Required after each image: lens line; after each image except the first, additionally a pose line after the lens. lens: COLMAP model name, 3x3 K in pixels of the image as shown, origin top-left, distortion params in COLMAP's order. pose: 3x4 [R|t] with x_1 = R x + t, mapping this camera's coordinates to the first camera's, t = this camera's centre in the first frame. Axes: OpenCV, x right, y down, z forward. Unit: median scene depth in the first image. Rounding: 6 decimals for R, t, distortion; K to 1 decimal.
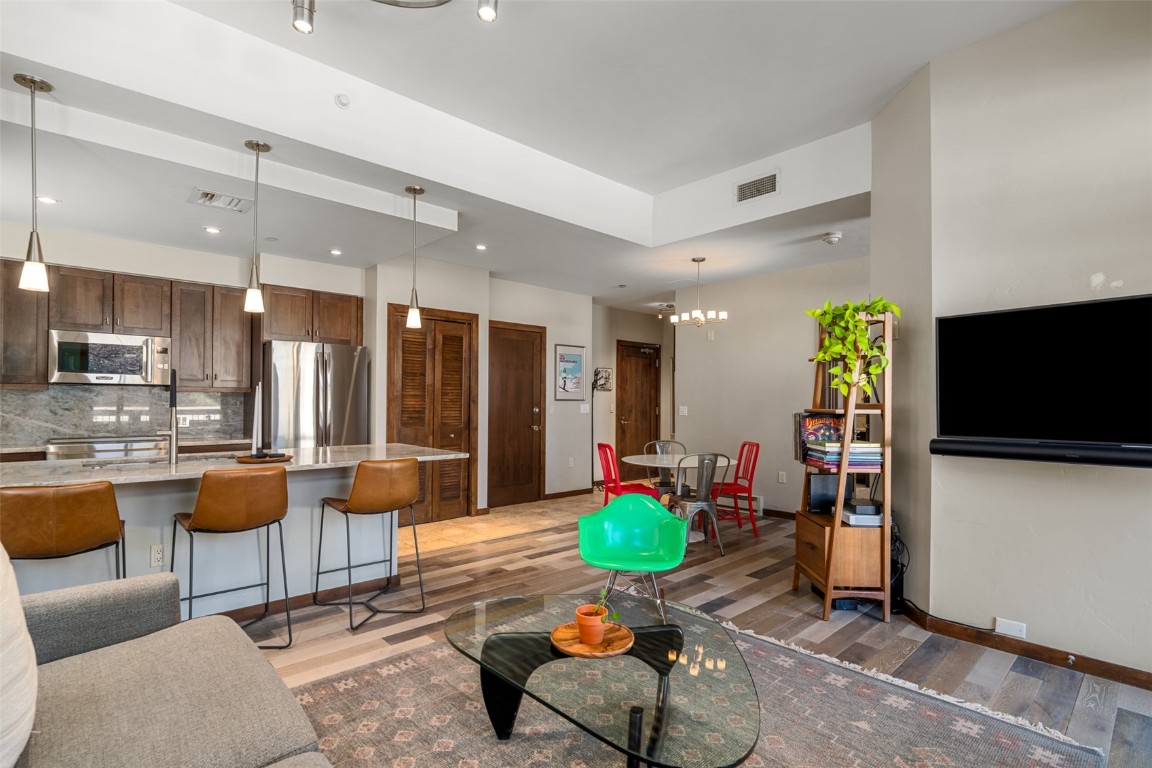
lens RADIAL K [[545.7, 0, 556.2], [0, 545.7, 404.4], [0, 0, 1]] dist [-0.001711, -0.000463]
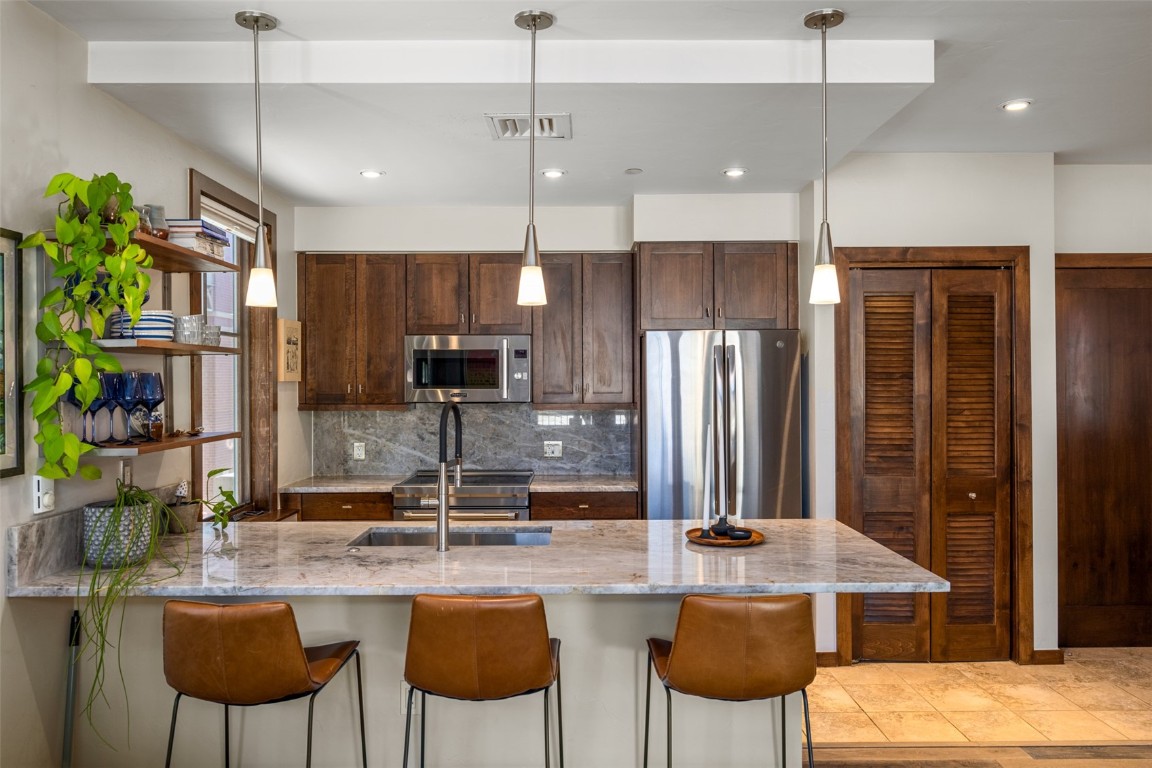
lens RADIAL K [[827.4, 0, 576.0], [0, 827.4, 384.0], [0, 0, 1]] dist [0.000048, 0.000602]
pose [[0.757457, -0.011681, -0.652781, 0.034045], [0.008102, 0.999931, -0.008491, -0.046328], [0.652835, 0.001143, 0.757499, 0.213846]]
